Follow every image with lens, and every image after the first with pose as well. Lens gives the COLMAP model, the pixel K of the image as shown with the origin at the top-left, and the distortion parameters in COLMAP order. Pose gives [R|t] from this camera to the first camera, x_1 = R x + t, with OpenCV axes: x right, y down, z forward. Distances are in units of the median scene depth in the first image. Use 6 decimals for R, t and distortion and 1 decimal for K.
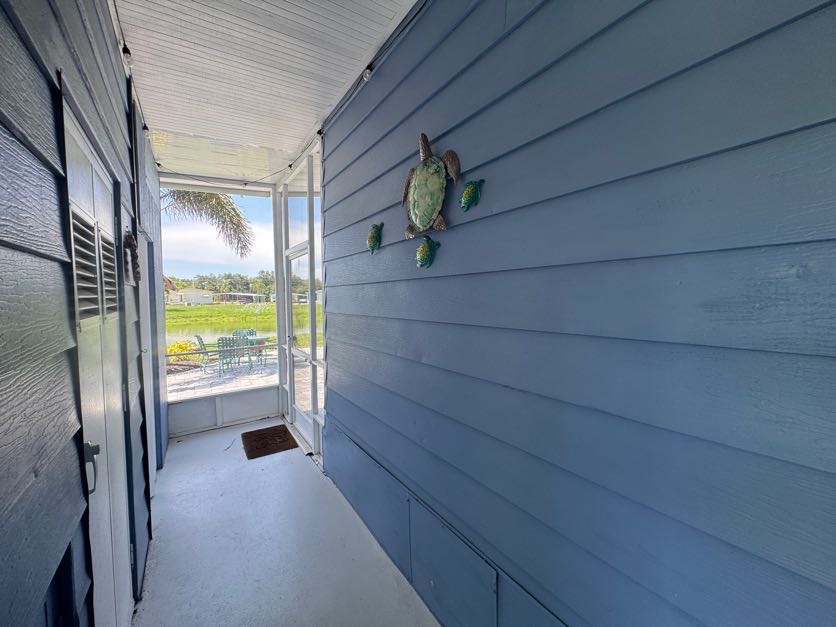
lens RADIAL K [[333.9, 0, 418.0], [0, 333.9, 313.5], [0, 0, 1]] dist [-0.002096, 0.000588]
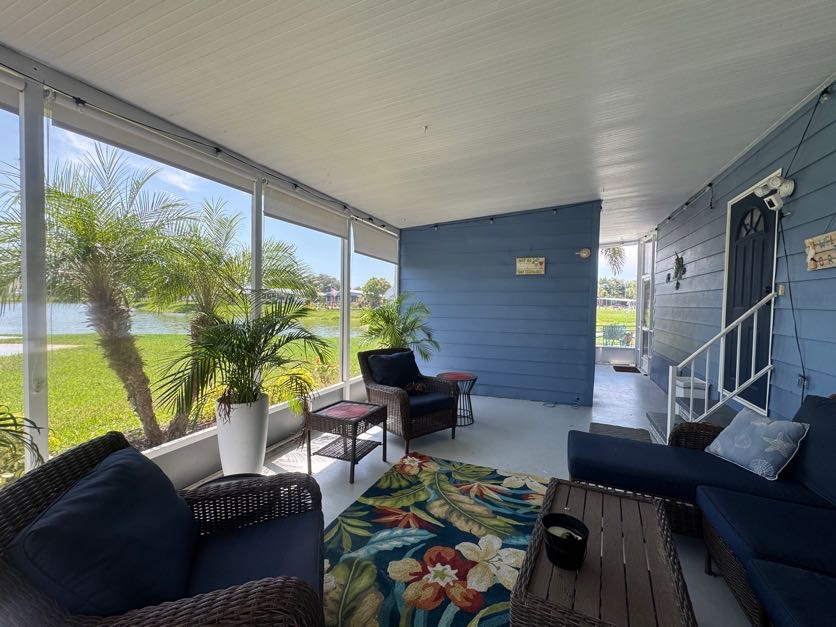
lens RADIAL K [[363.1, 0, 418.0], [0, 363.1, 313.5], [0, 0, 1]] dist [-0.000361, 0.000002]
pose [[0.553479, 0.041521, -0.831828, 0.590944], [-0.057834, 0.998262, 0.011347, 0.072498], [0.830853, 0.041828, 0.554918, -1.133884]]
